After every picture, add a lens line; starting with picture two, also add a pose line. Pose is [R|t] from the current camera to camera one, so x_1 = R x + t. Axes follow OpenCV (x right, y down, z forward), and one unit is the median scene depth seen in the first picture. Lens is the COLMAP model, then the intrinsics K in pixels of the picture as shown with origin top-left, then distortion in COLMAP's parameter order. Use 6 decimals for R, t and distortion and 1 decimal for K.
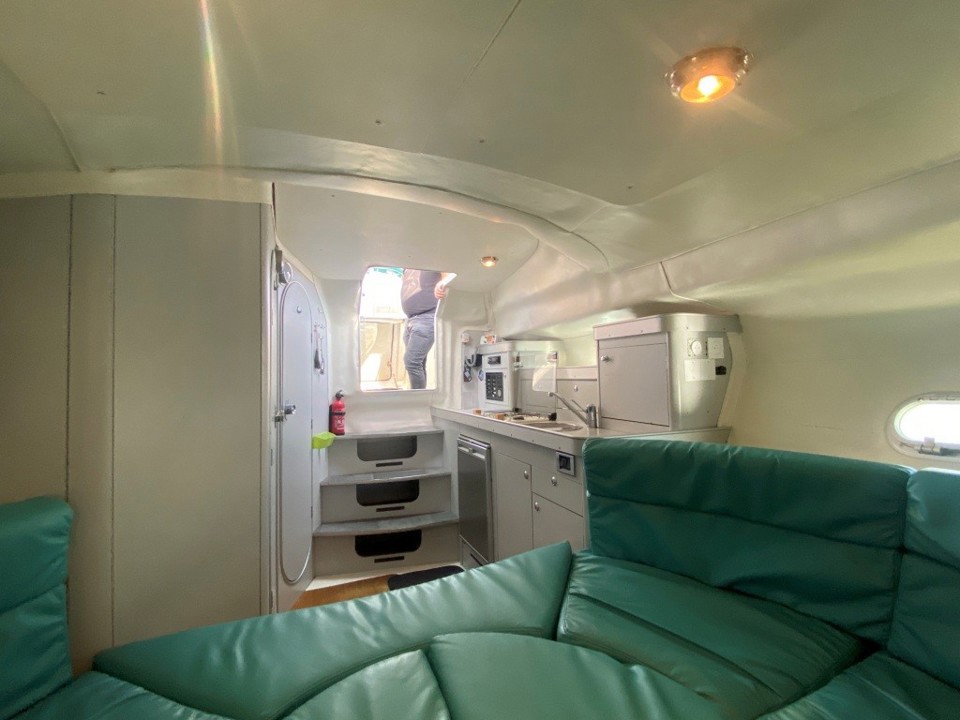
lens RADIAL K [[448.1, 0, 480.5], [0, 448.1, 372.1], [0, 0, 1]] dist [-0.010424, -0.000422]
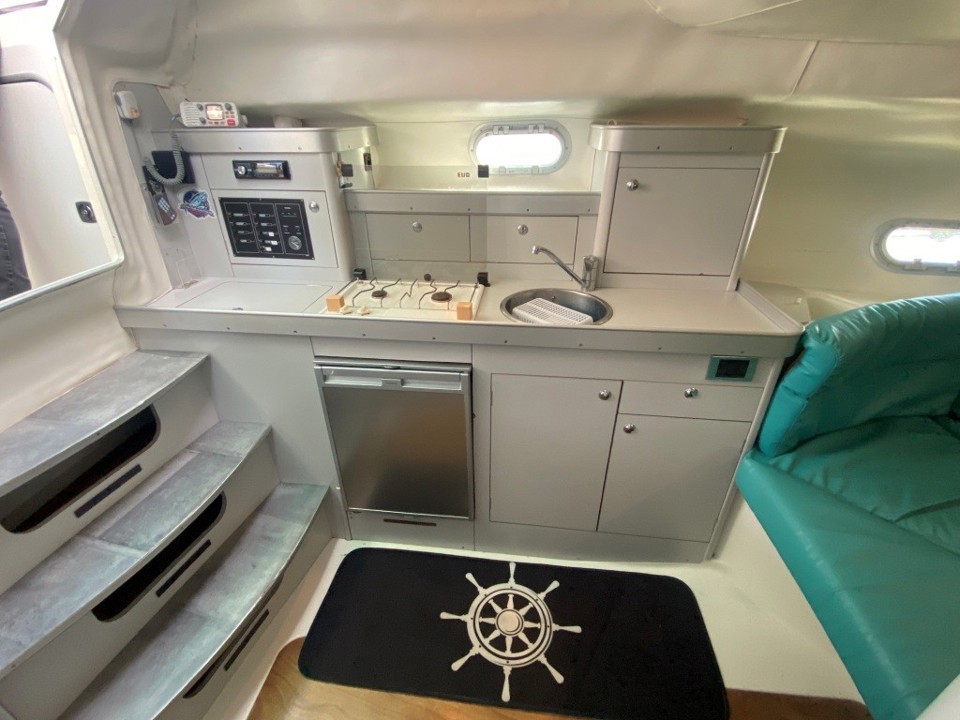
lens RADIAL K [[448.1, 0, 480.5], [0, 448.1, 372.1], [0, 0, 1]] dist [-0.010424, -0.000422]
pose [[0.473596, -0.428115, 0.769691, -0.307111], [-0.013319, 0.870331, 0.492288, -0.075884], [-0.880641, -0.243397, 0.406483, 0.593976]]
